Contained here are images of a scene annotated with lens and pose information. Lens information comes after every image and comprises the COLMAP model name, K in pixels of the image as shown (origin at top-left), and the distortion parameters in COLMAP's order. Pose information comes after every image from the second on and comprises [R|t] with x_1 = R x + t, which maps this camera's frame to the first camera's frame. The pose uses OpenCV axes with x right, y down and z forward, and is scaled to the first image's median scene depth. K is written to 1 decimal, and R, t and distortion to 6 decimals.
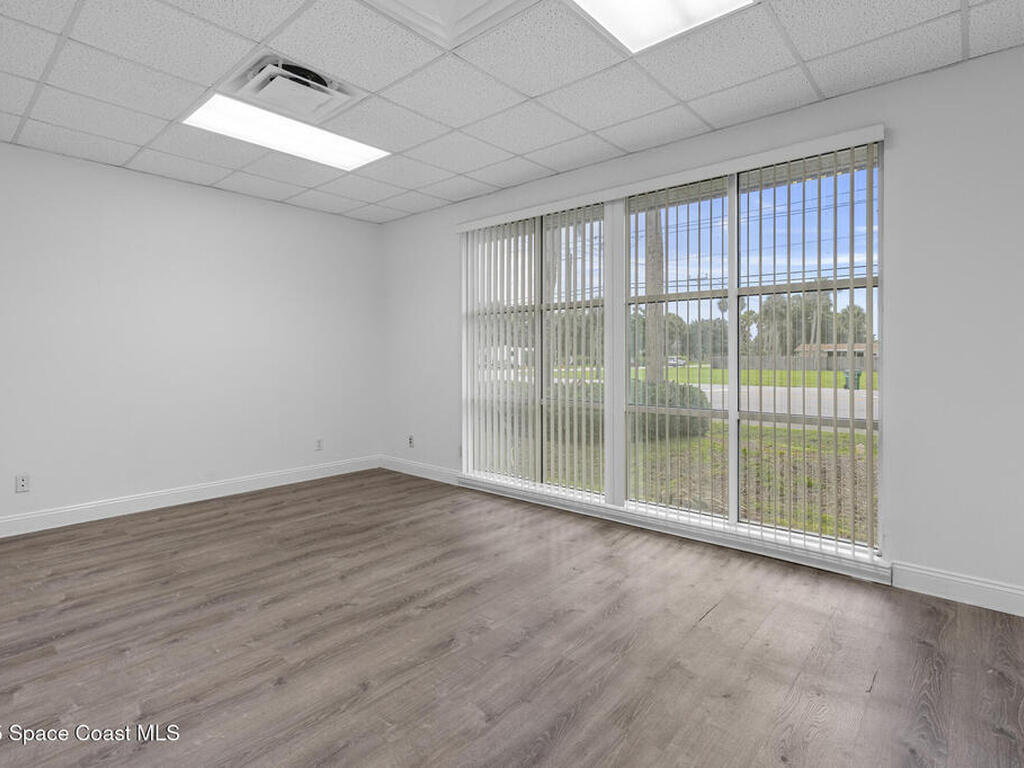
lens RADIAL K [[527.0, 0, 512.6], [0, 527.0, 360.2], [0, 0, 1]] dist [-0.000802, 0.000645]
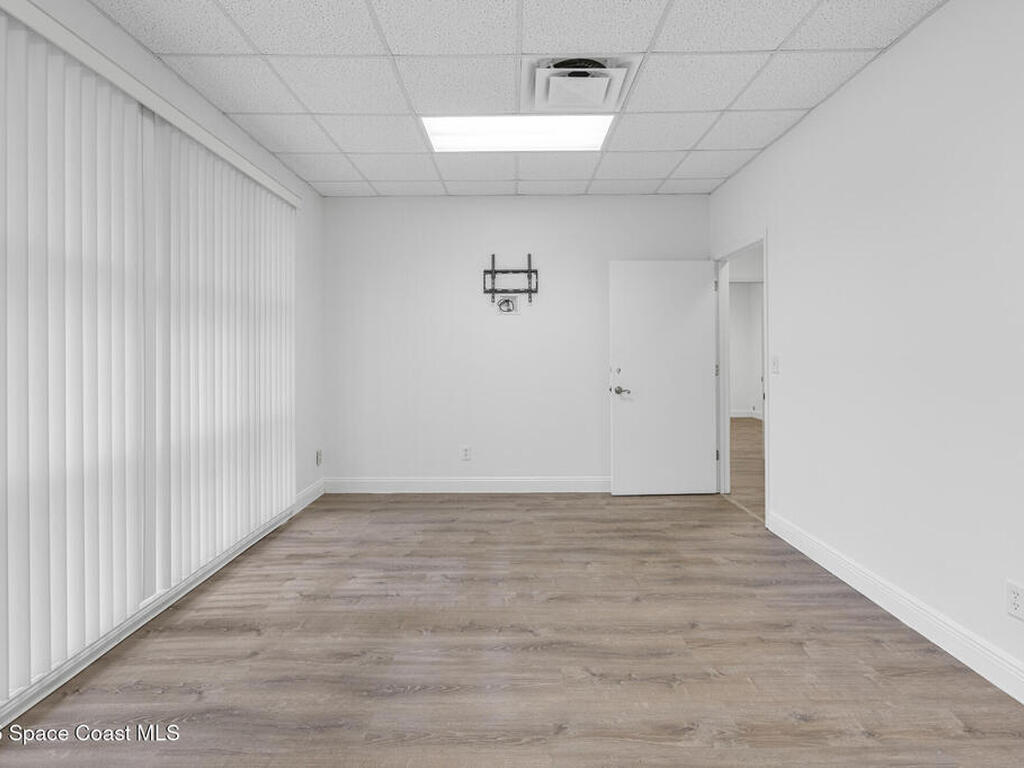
lens RADIAL K [[527.0, 0, 512.6], [0, 527.0, 360.2], [0, 0, 1]] dist [-0.000802, 0.000645]
pose [[-0.653352, -0.001036, 0.757053, -0.901142], [0.012976, 0.999837, 0.012568, -0.012895], [-0.756943, 0.018035, -0.653232, 1.738412]]
